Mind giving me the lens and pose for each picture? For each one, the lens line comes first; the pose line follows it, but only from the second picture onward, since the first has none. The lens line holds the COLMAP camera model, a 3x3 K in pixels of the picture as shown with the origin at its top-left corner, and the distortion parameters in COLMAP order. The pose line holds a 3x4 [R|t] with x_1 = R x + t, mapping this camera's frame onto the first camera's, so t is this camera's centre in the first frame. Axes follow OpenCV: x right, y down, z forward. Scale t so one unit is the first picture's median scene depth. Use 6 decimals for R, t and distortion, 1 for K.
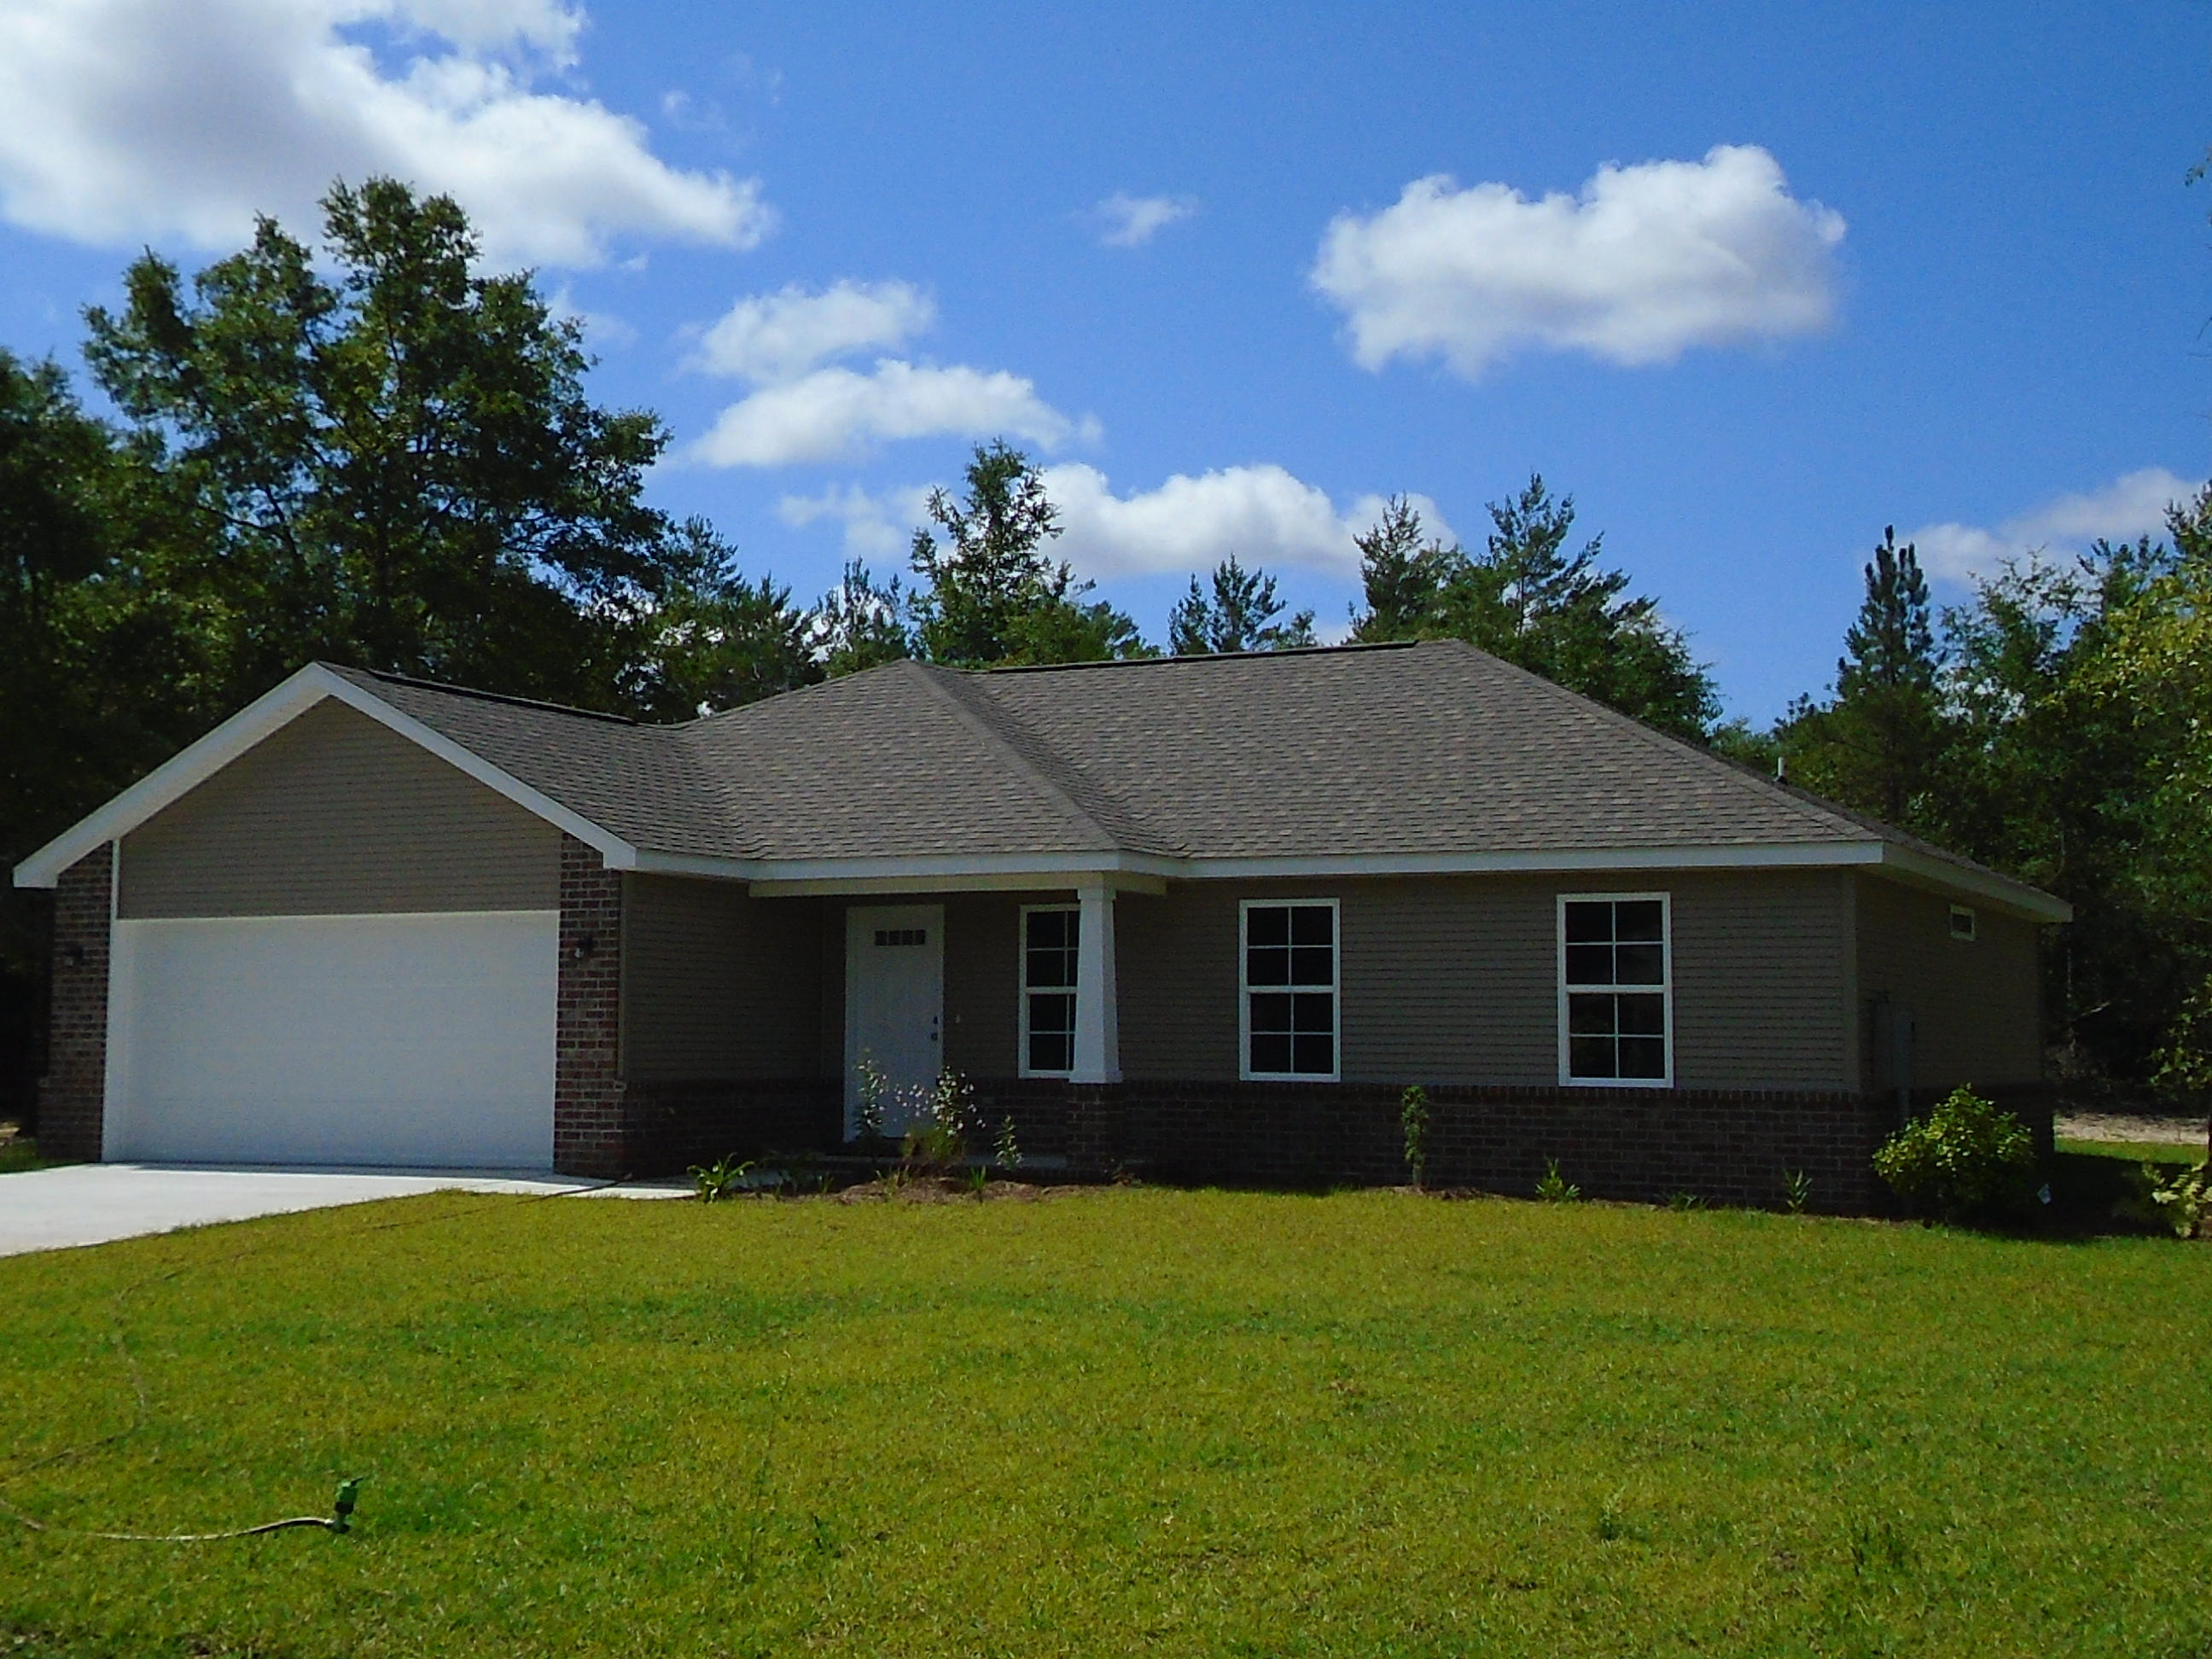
lens RADIAL K [[2722.8, 0, 1096.8], [0, 2722.8, 819.5], [0, 0, 1]] dist [0.167404, 0.000000]
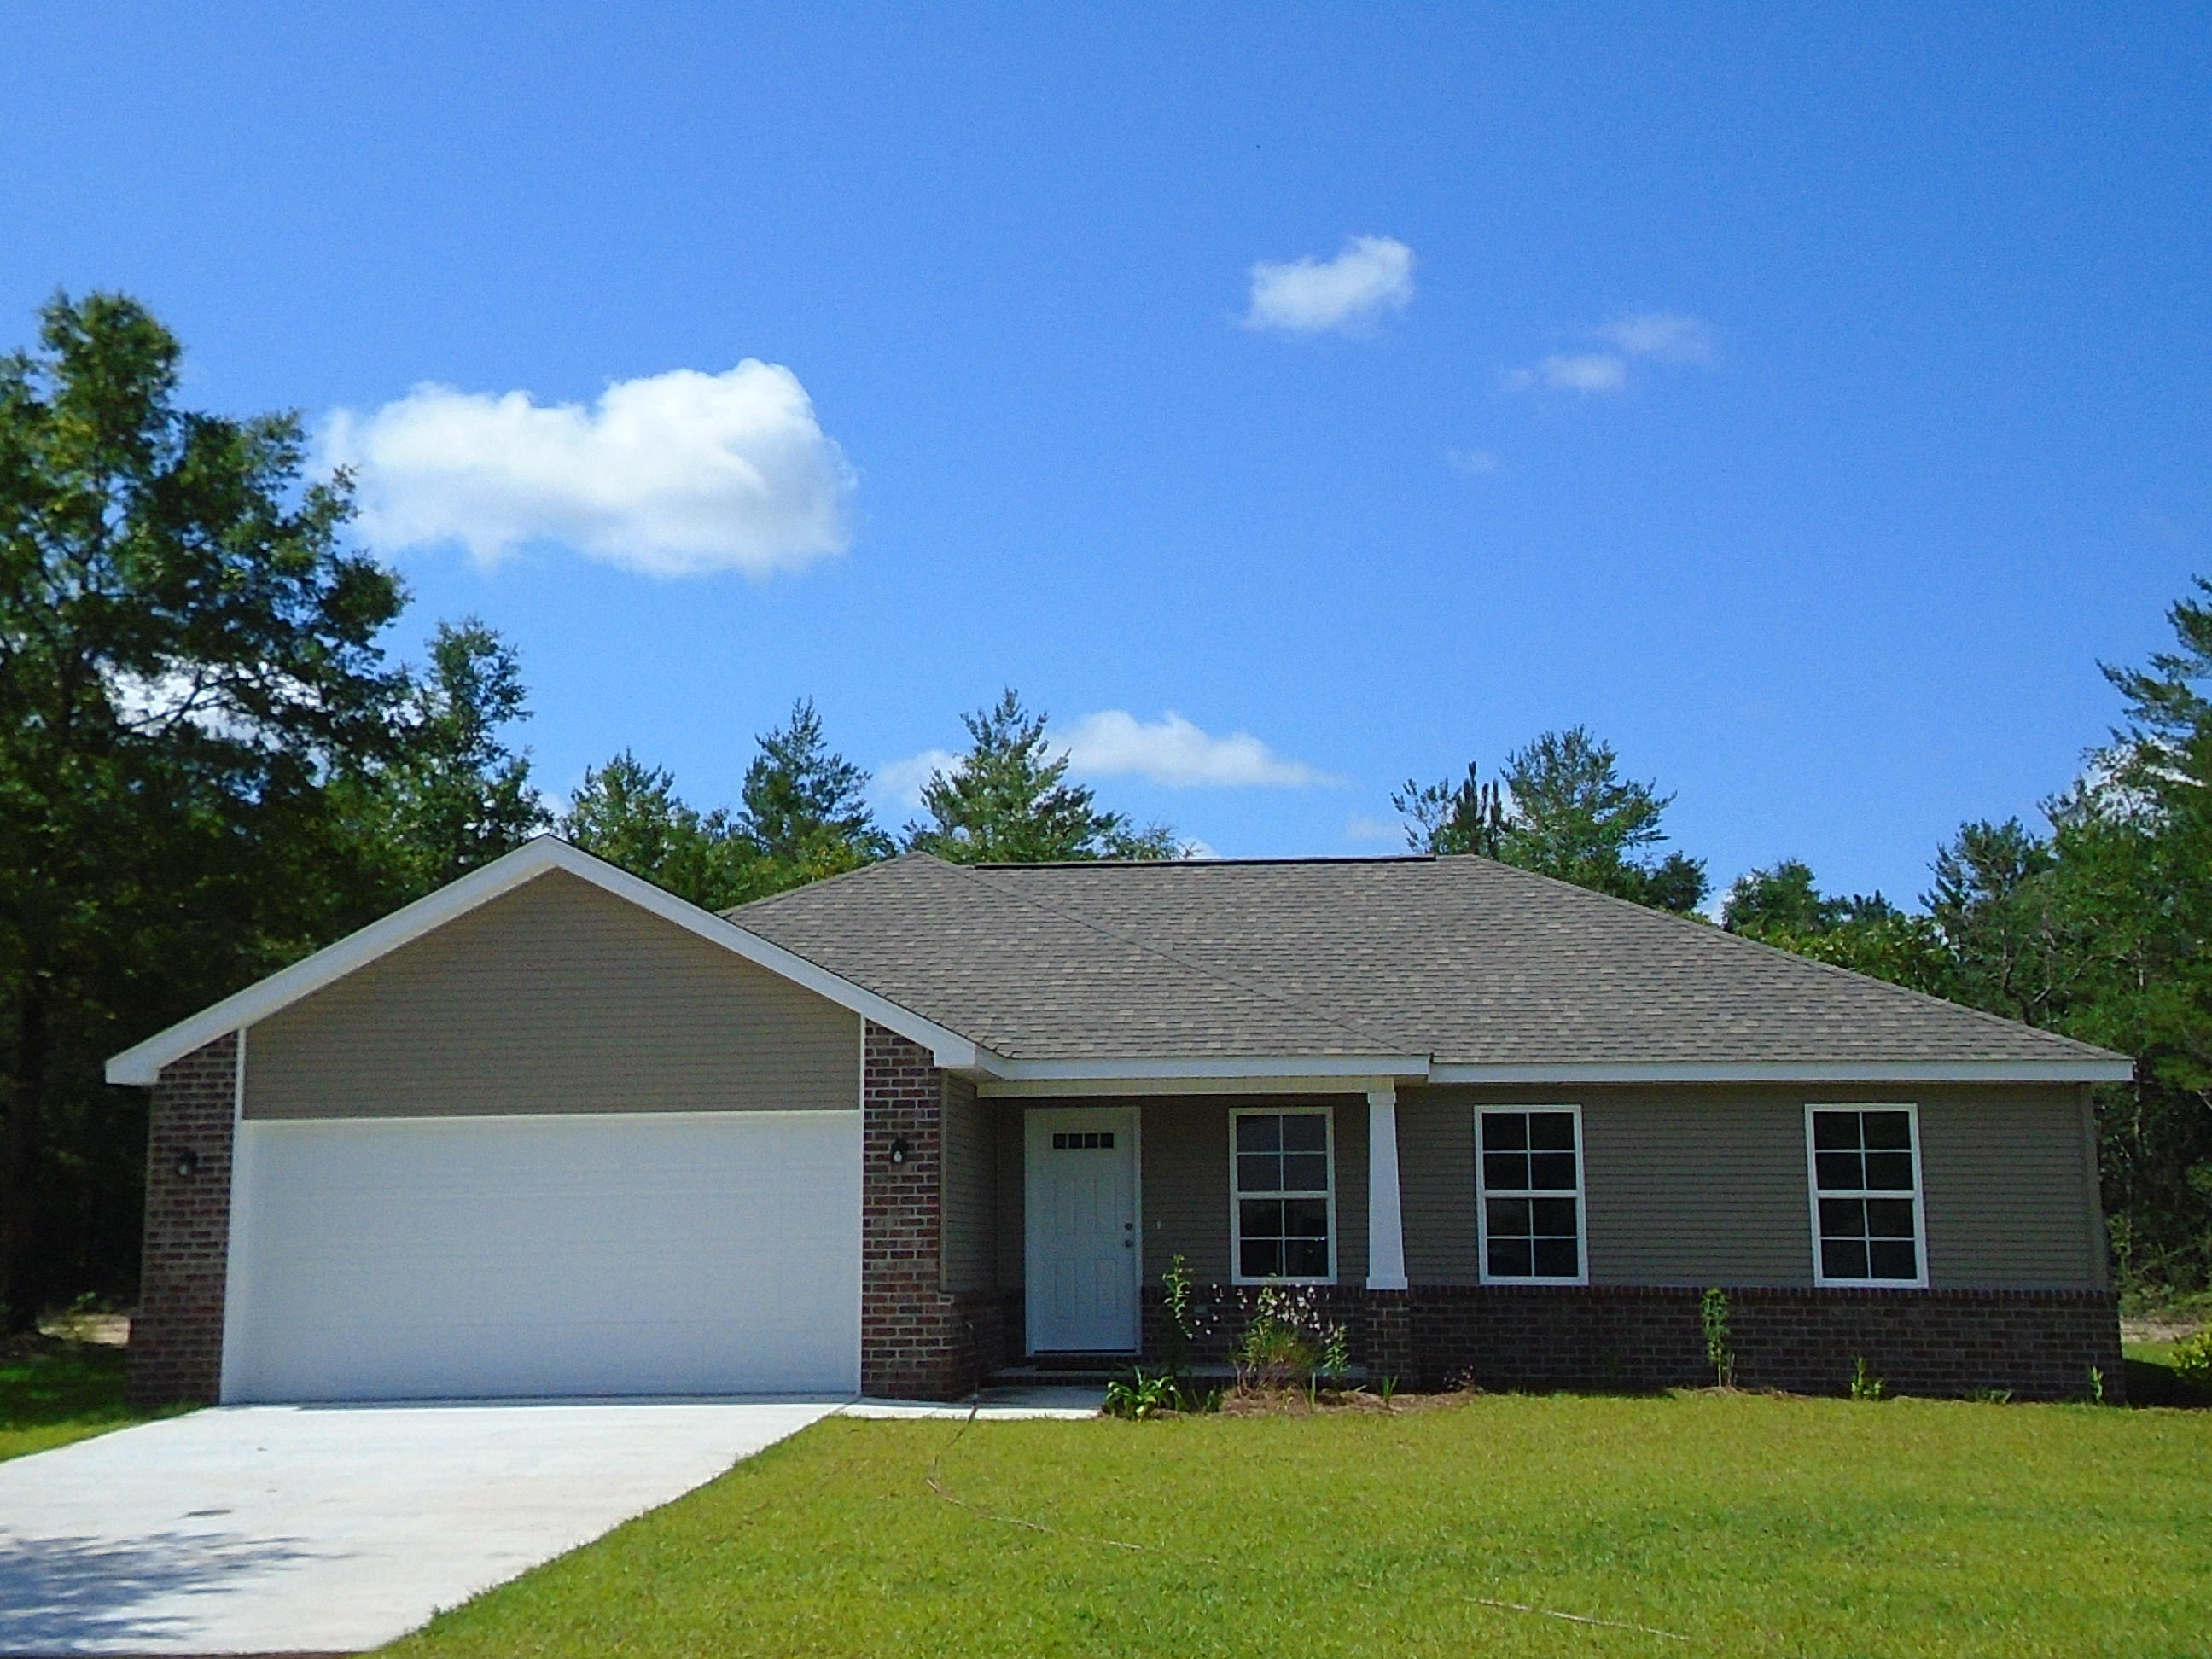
lens RADIAL K [[2722.8, 0, 1096.2], [0, 2722.8, 826.8], [0, 0, 1]] dist [0.167404, 0.000000]
pose [[0.932882, 0.042847, 0.357625, -0.457631], [-0.017232, 0.997071, -0.074510, 0.004577], [-0.359770, 0.063347, 0.930888, 0.093764]]
